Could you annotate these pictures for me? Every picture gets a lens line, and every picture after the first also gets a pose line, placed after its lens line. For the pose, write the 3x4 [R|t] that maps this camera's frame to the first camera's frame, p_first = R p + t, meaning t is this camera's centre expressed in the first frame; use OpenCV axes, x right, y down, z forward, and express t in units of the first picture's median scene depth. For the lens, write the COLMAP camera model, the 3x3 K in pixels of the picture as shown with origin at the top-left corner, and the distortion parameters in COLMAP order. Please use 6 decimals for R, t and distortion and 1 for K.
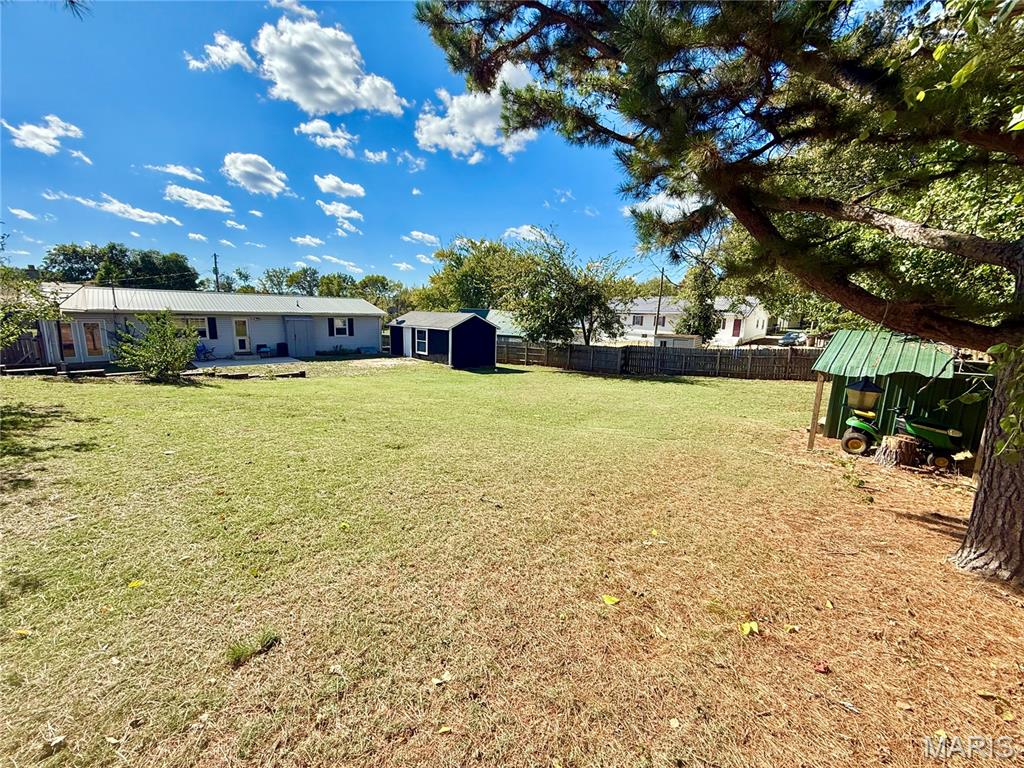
lens RADIAL K [[410.3, 0, 508.4], [0, 410.3, 383.6], [0, 0, 1]] dist [0.001601, 0.000157]
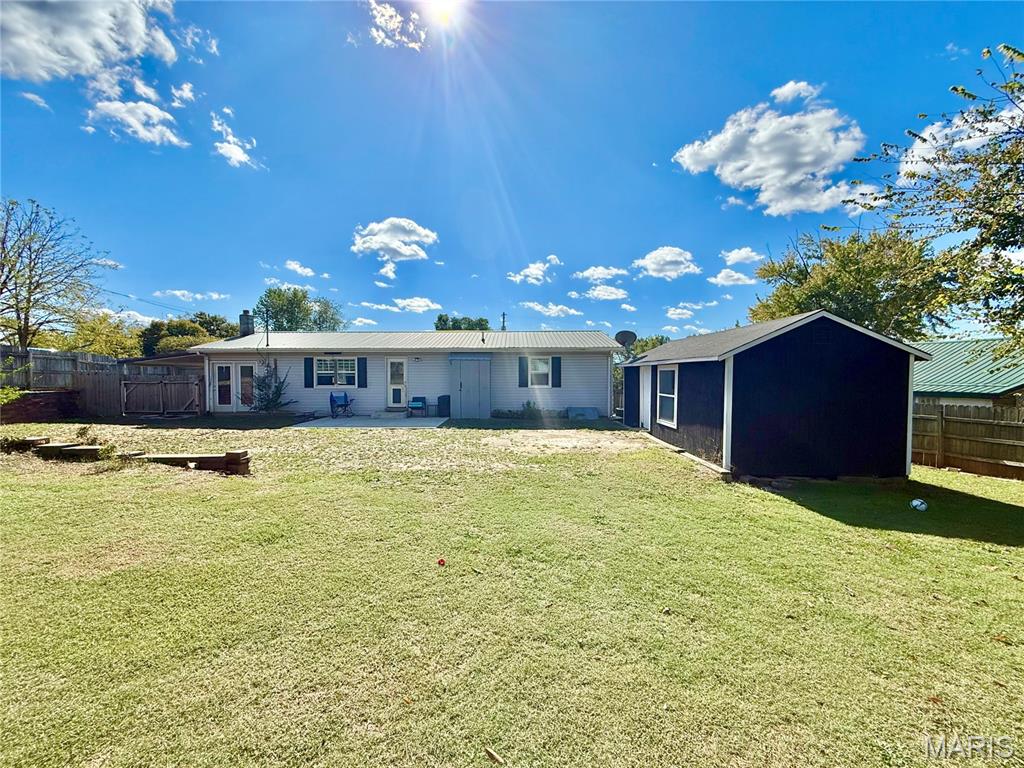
lens RADIAL K [[405.4, 0, 512.0], [0, 405.4, 384.0], [0, 0, 1]] dist [0.016378, 0.000011]
pose [[0.726379, -0.011538, -0.687197, -0.040409], [-0.100188, 0.987401, -0.122479, -0.050625], [0.679952, 0.157815, 0.716072, 0.629933]]
